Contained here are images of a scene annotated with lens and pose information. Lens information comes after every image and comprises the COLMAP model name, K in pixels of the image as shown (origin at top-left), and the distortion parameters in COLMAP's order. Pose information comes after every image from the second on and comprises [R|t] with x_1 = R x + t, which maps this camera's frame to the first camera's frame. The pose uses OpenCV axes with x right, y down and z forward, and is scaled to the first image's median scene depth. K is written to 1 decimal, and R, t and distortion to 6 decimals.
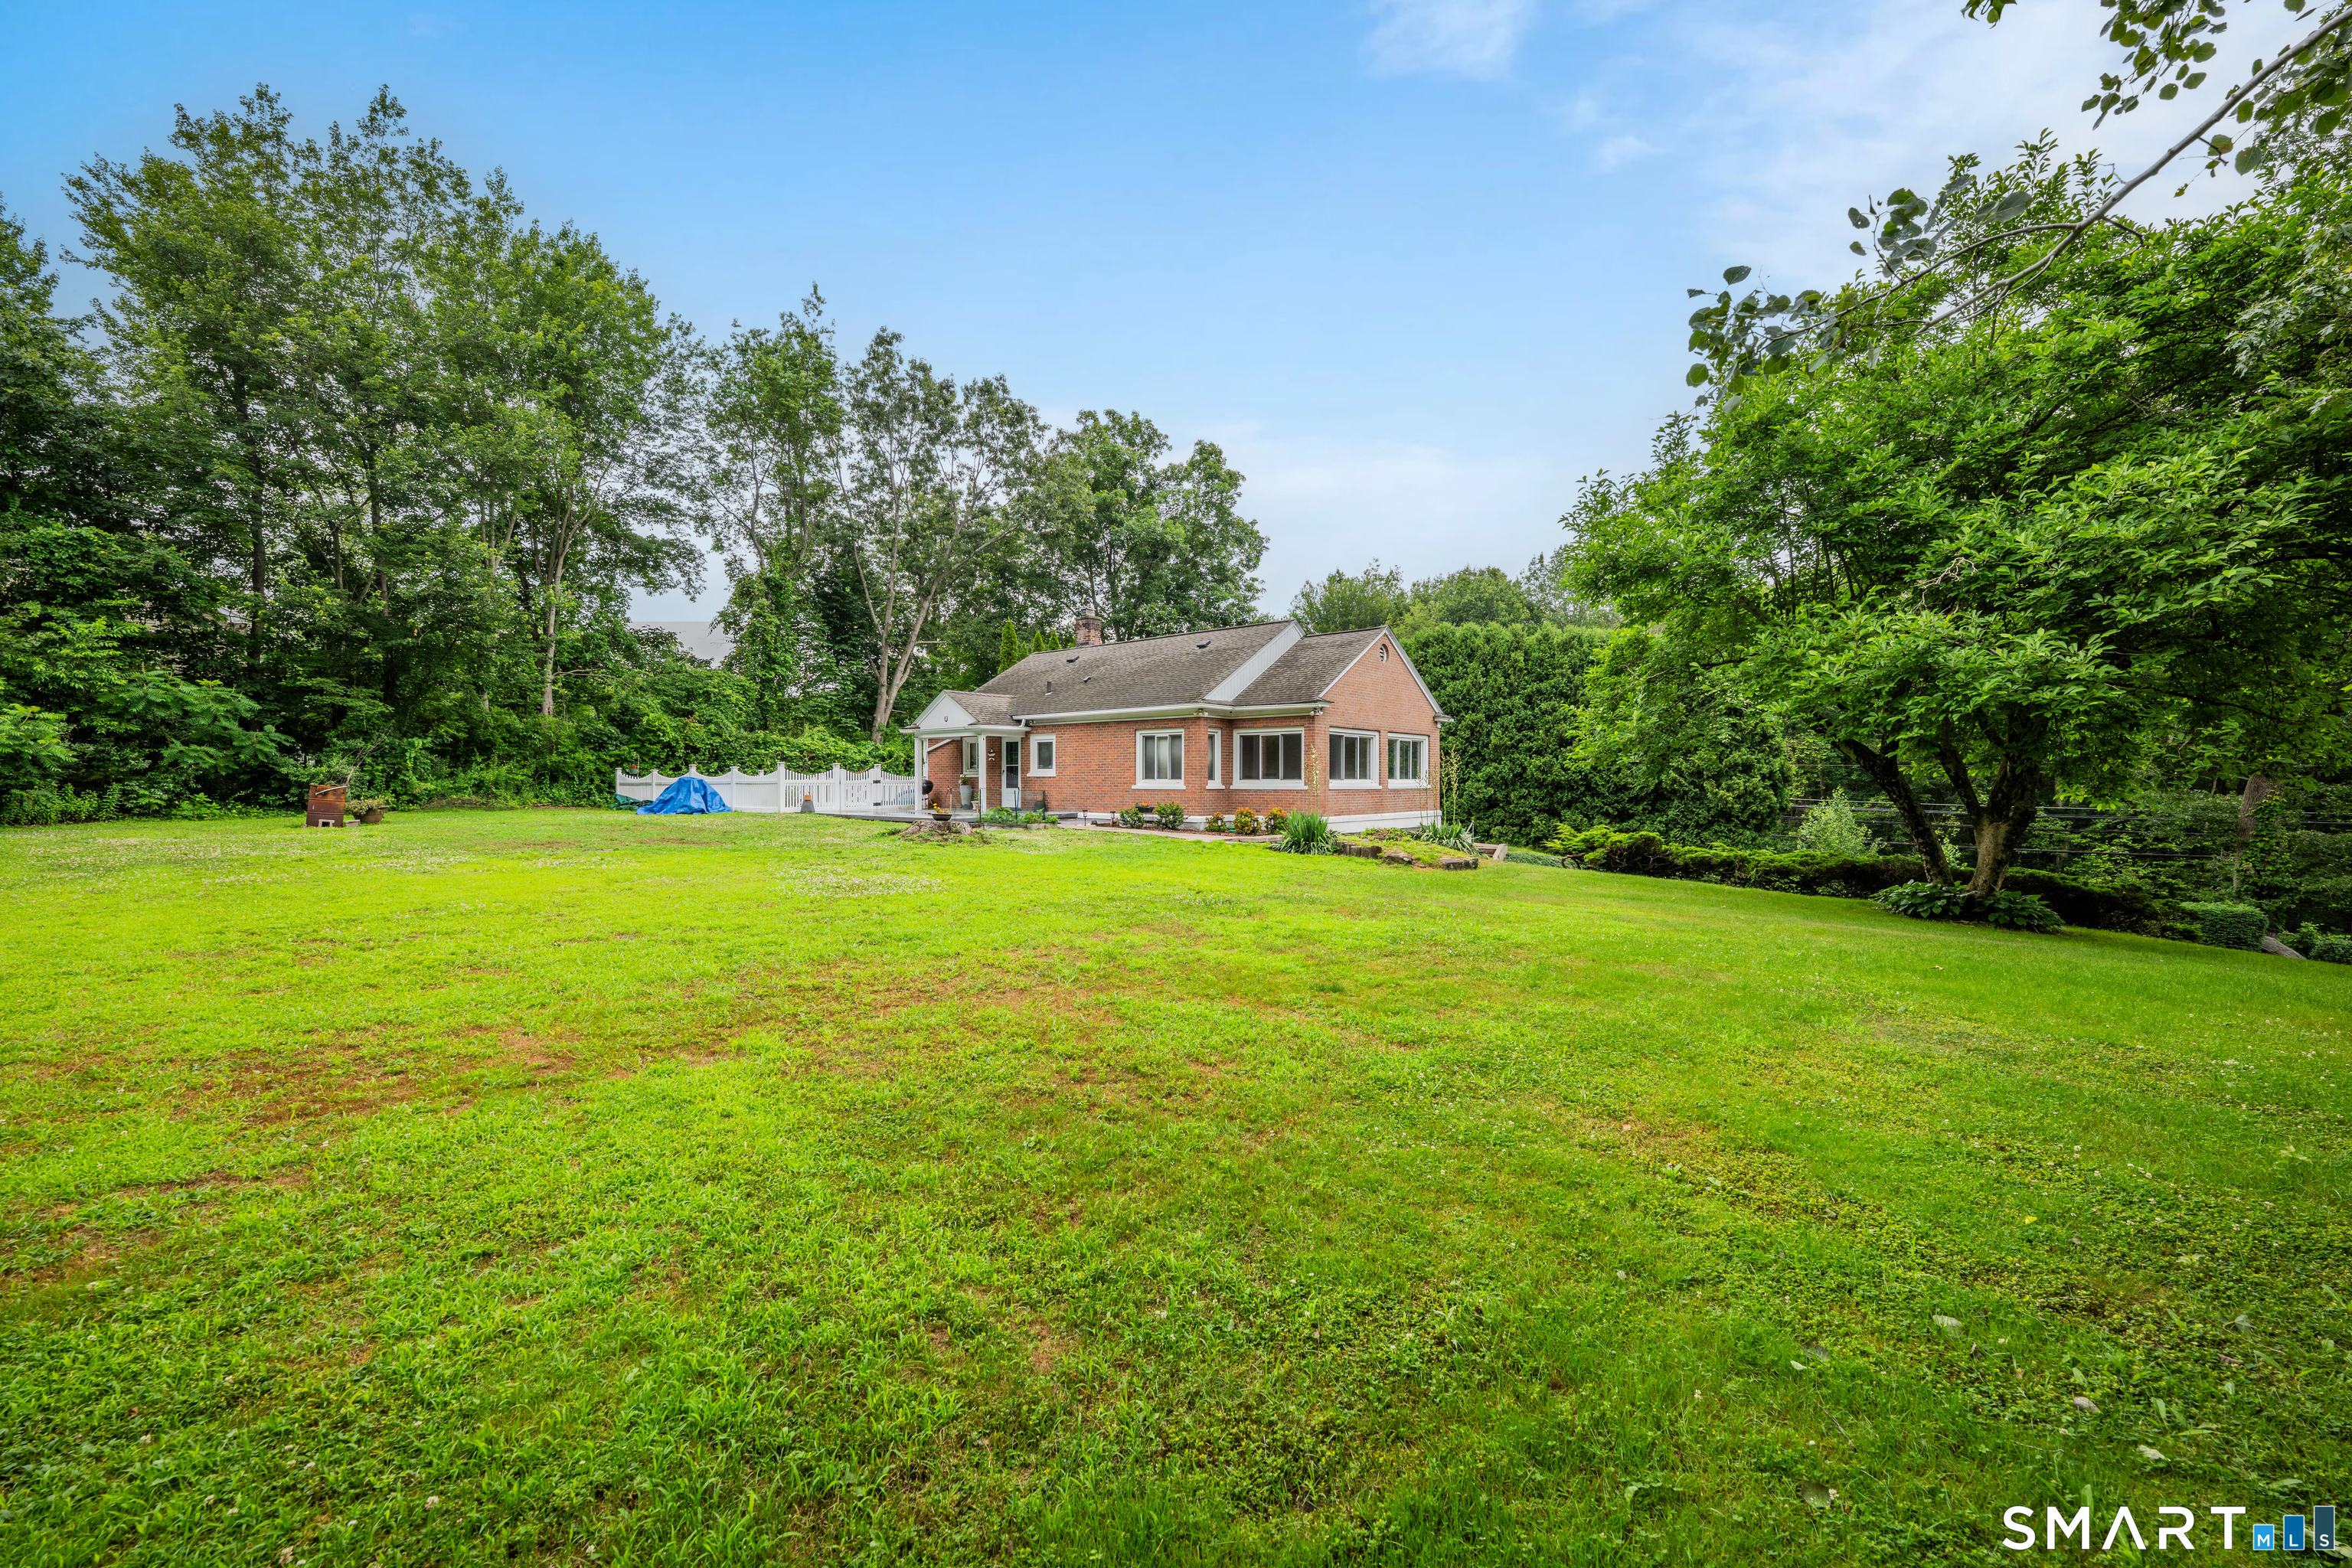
lens RADIAL K [[935.6, 0, 1180.4], [0, 935.6, 783.6], [0, 0, 1]] dist [0.000237, -0.000297]
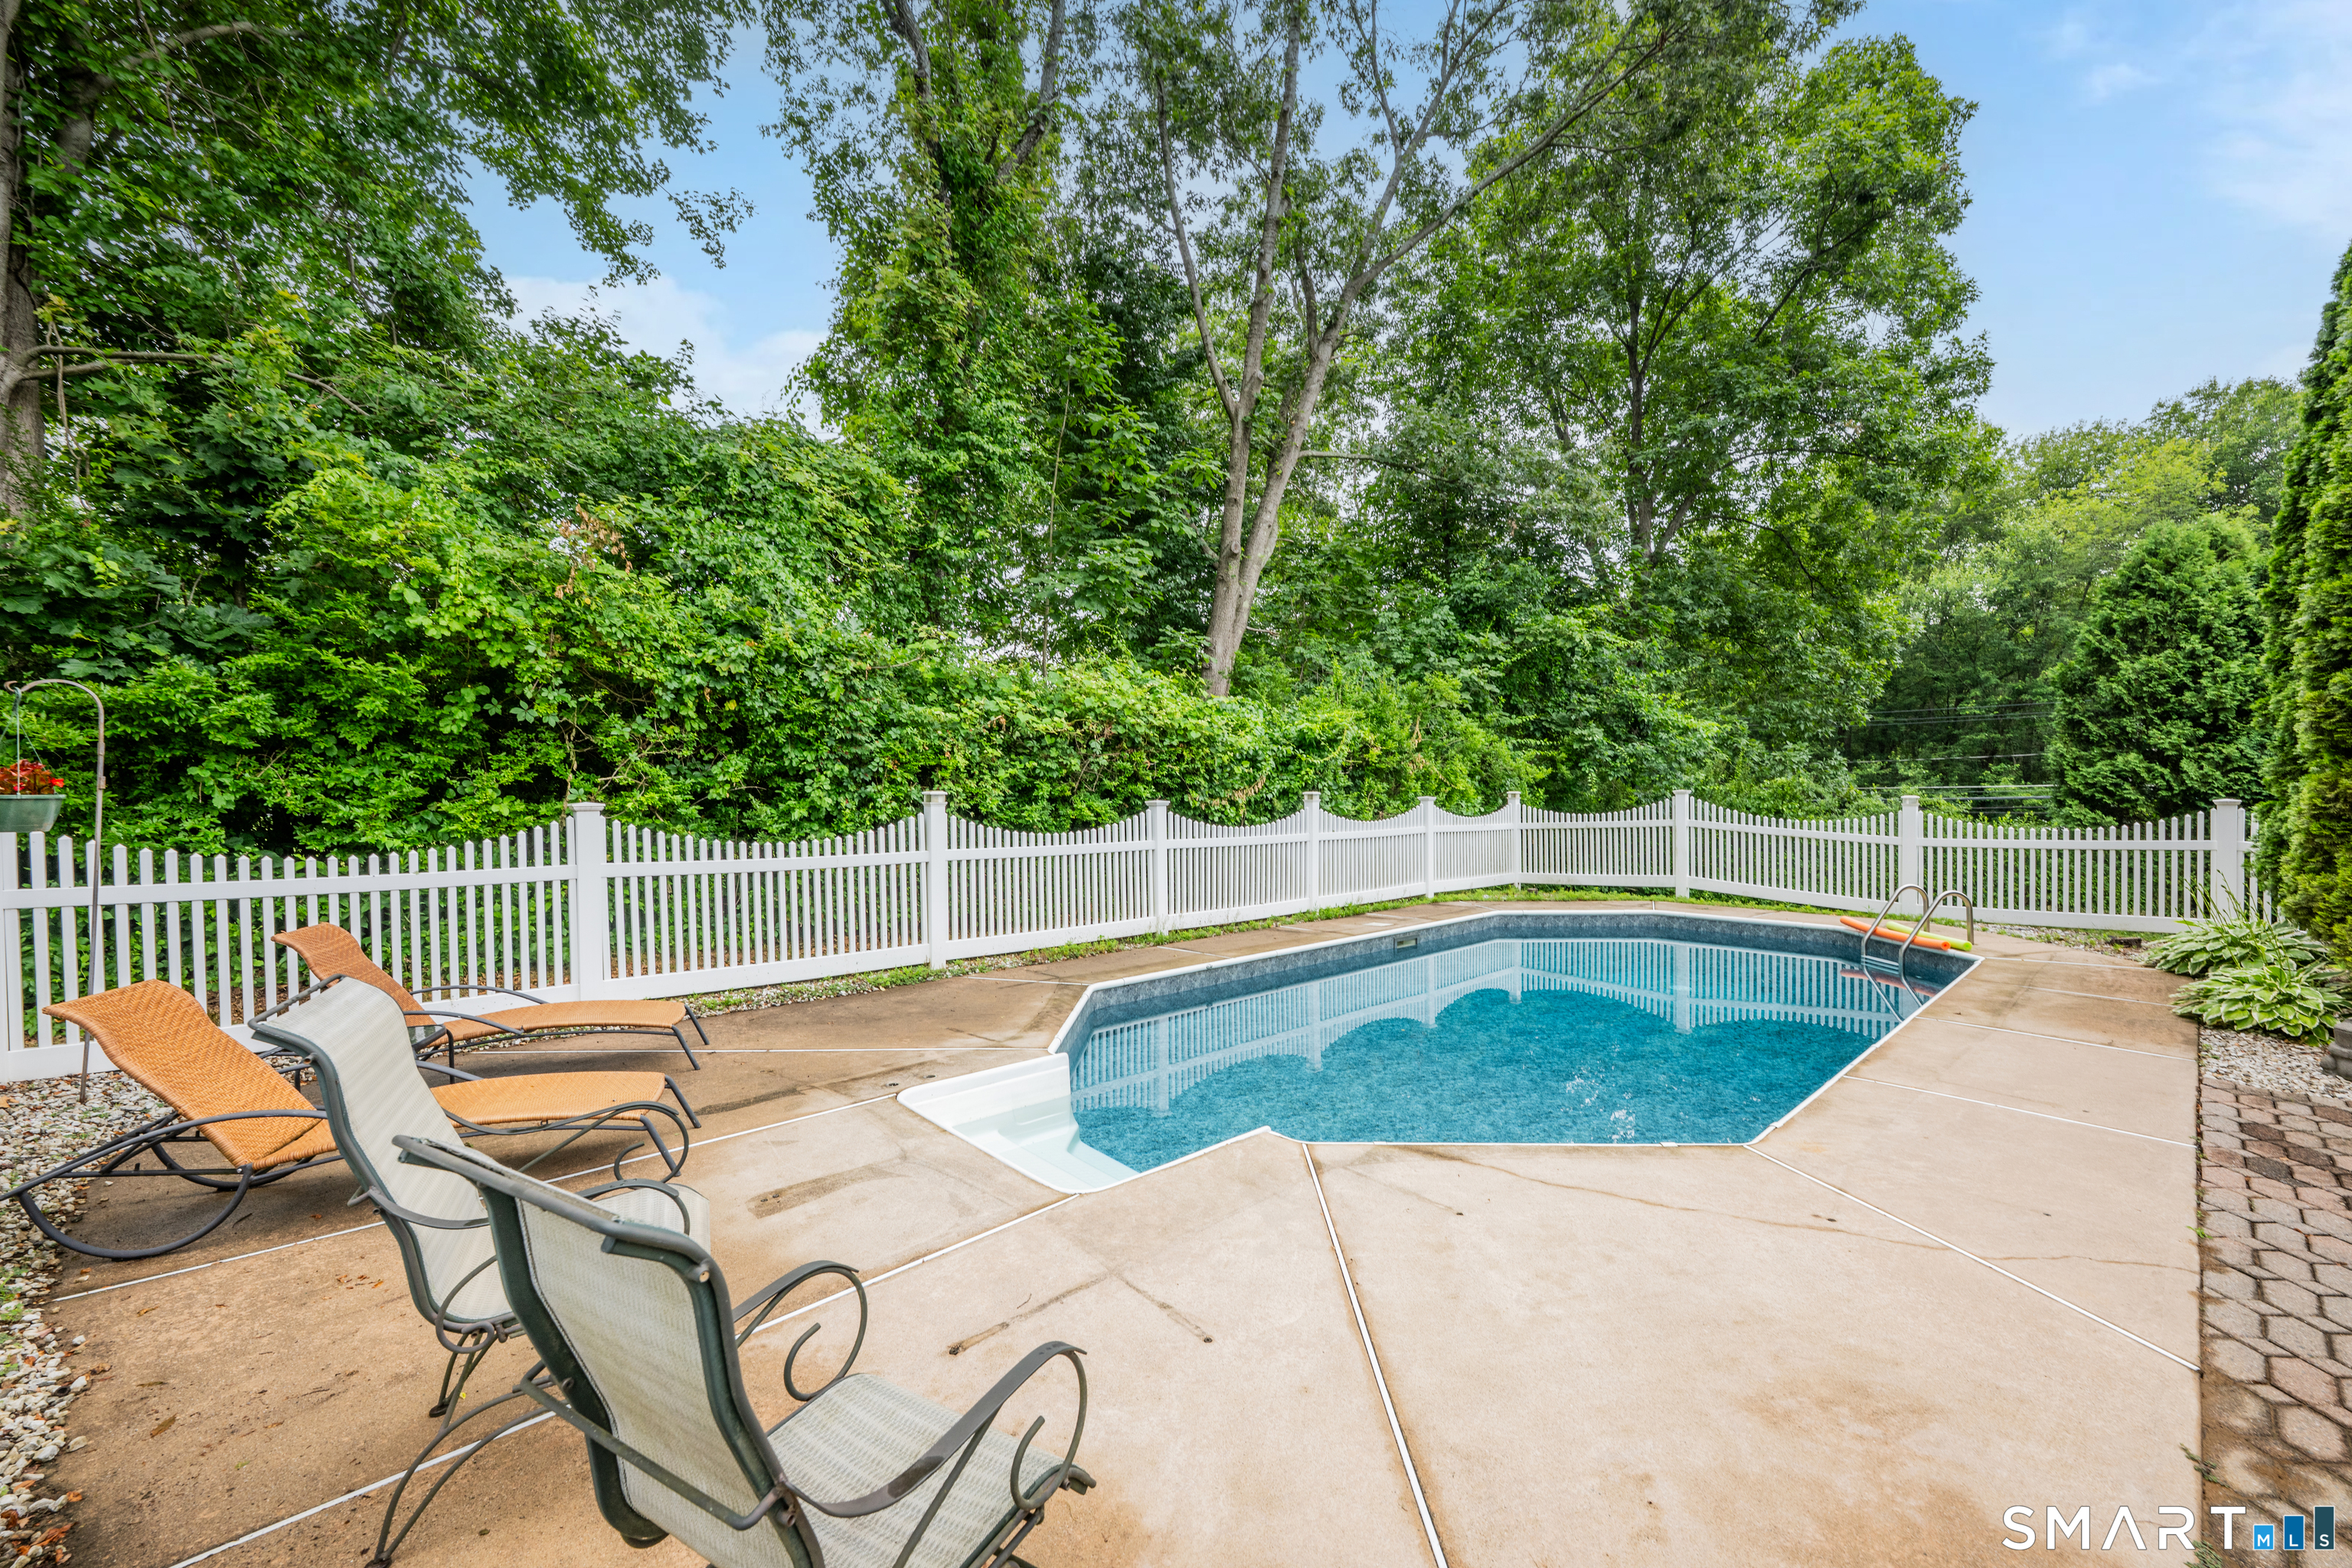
lens RADIAL K [[935.6, 0, 1177.5], [0, 935.6, 795.8], [0, 0, 1]] dist [0.000237, -0.000297]
pose [[0.992994, 0.001692, -0.118156, -0.482080], [-0.002136, 0.999991, -0.003628, -0.017560], [0.118149, 0.003855, 0.992988, 1.040176]]
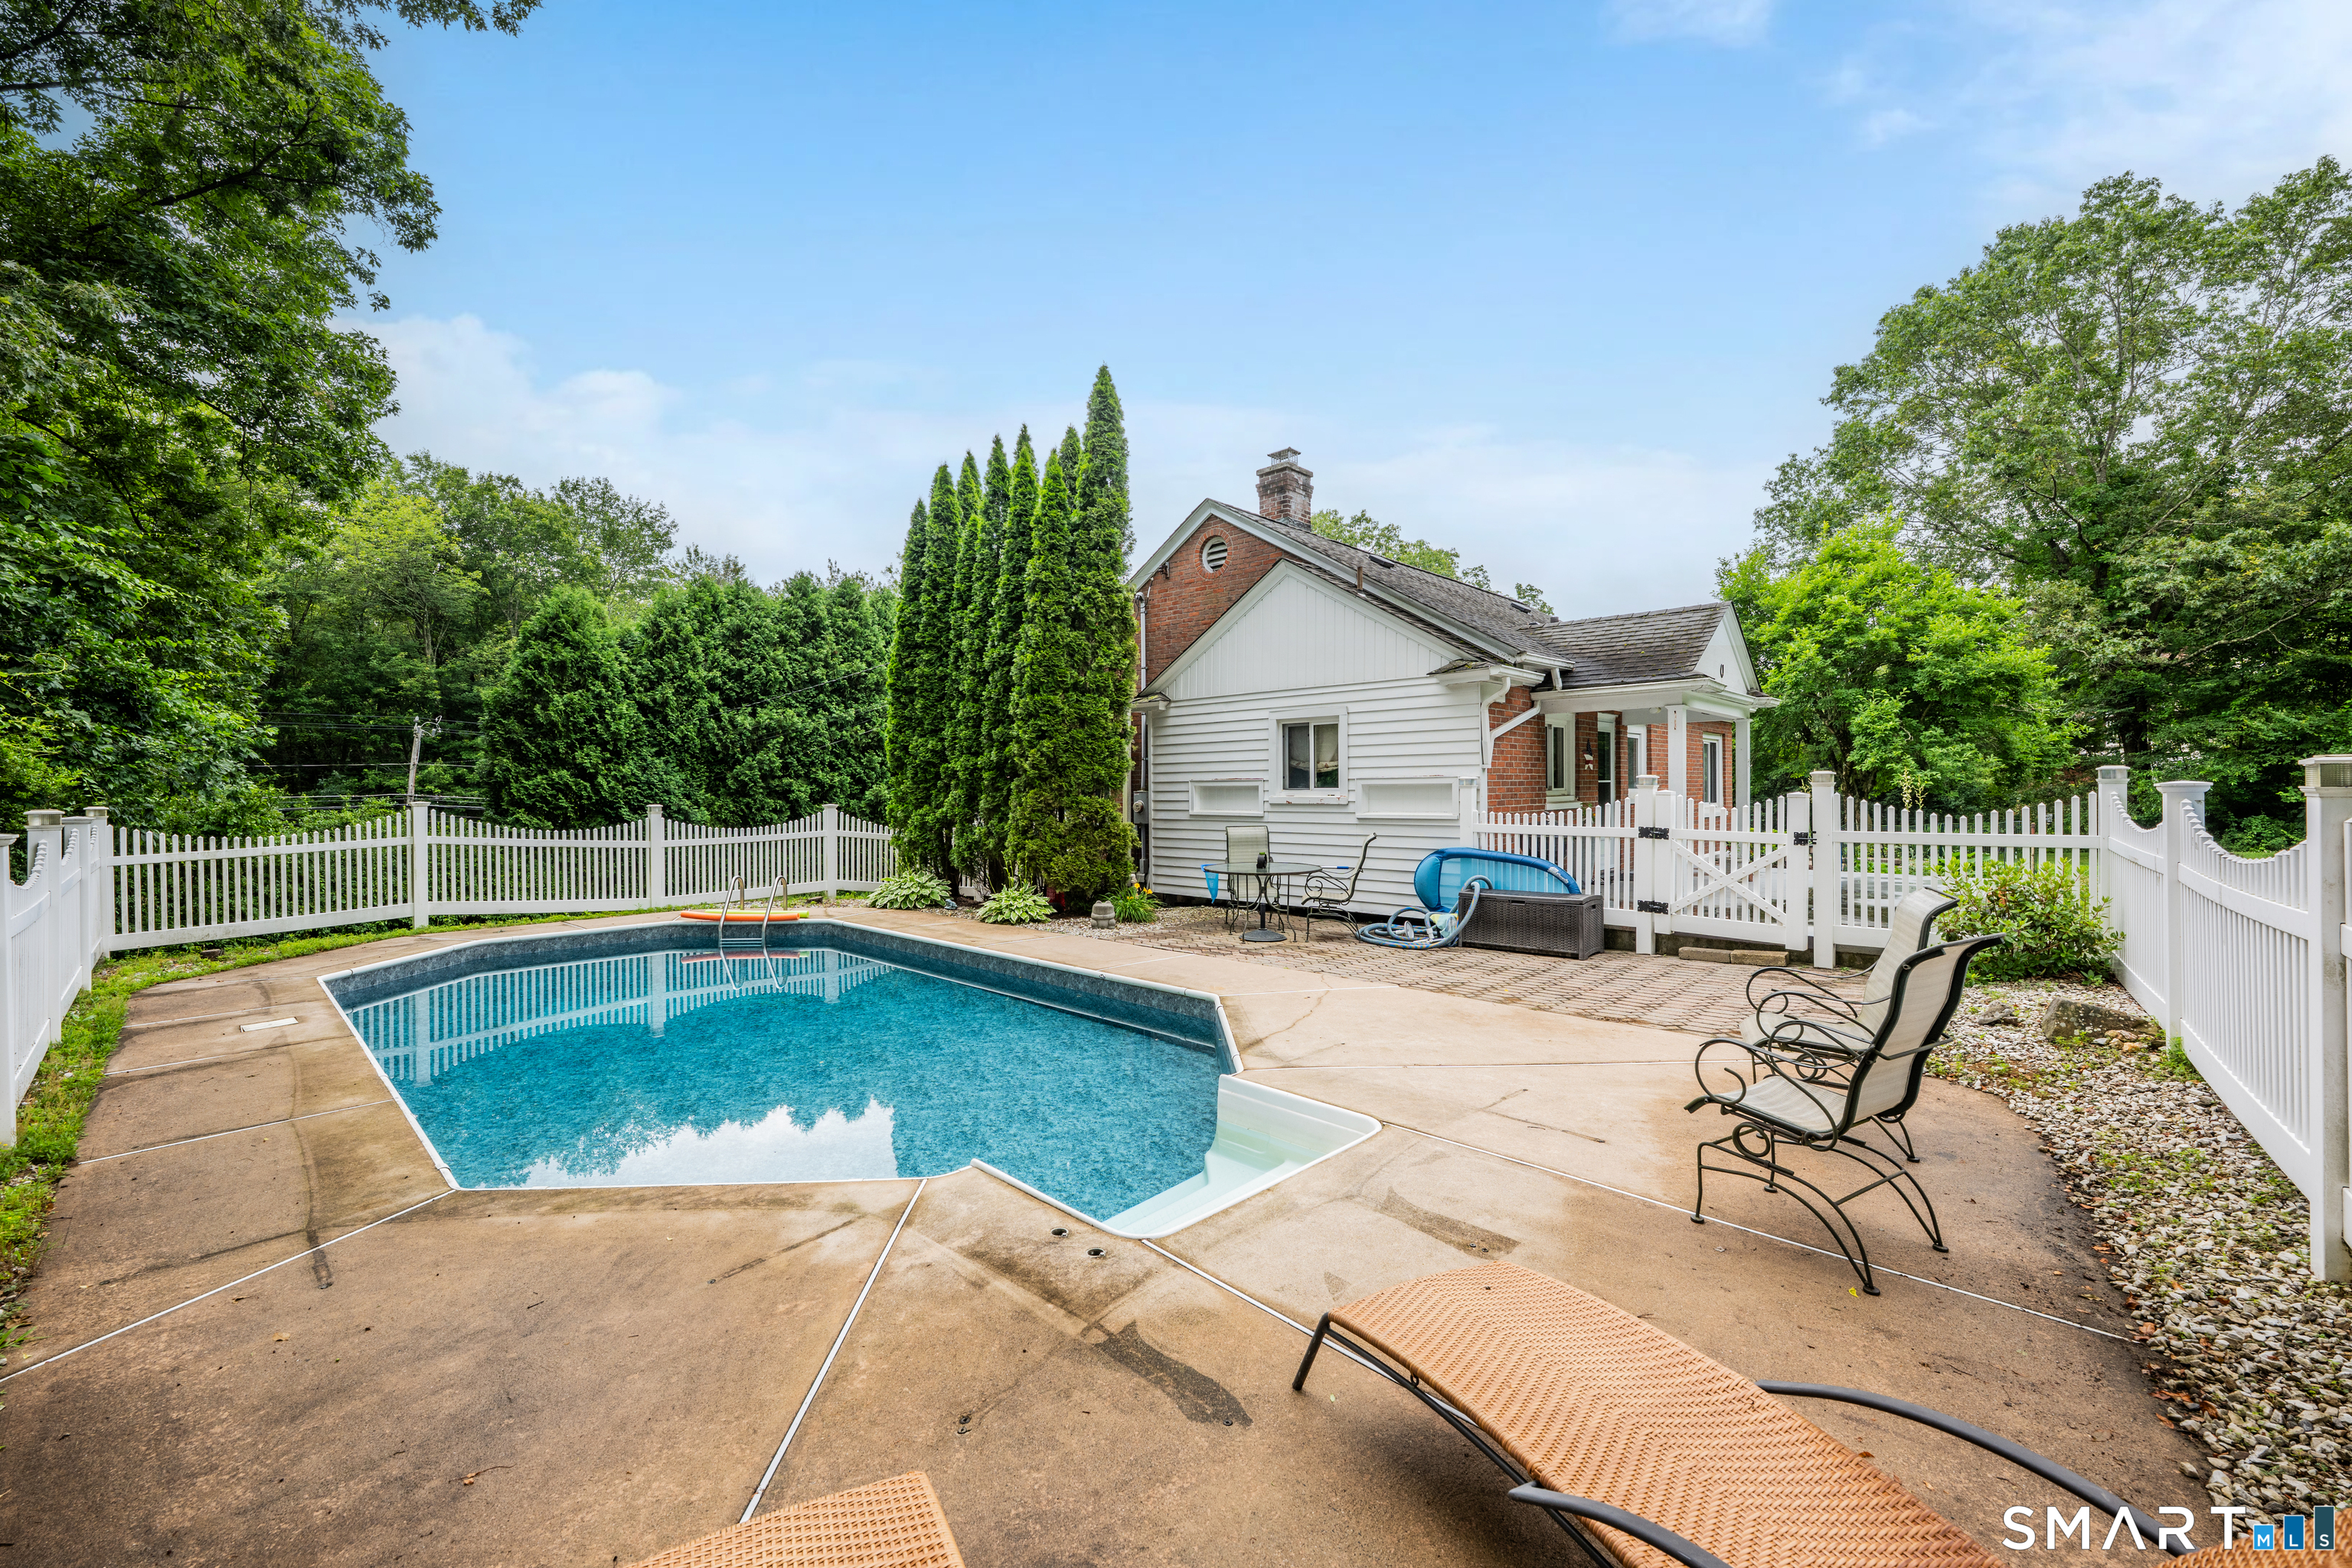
lens RADIAL K [[935.6, 0, 1176.8], [0, 935.6, 798.1], [0, 0, 1]] dist [0.000237, -0.000297]
pose [[0.041648, -0.004862, 0.999121, -0.910048], [0.017661, 0.999836, 0.004129, -0.023771], [-0.998976, 0.017474, 0.041727, 1.386398]]
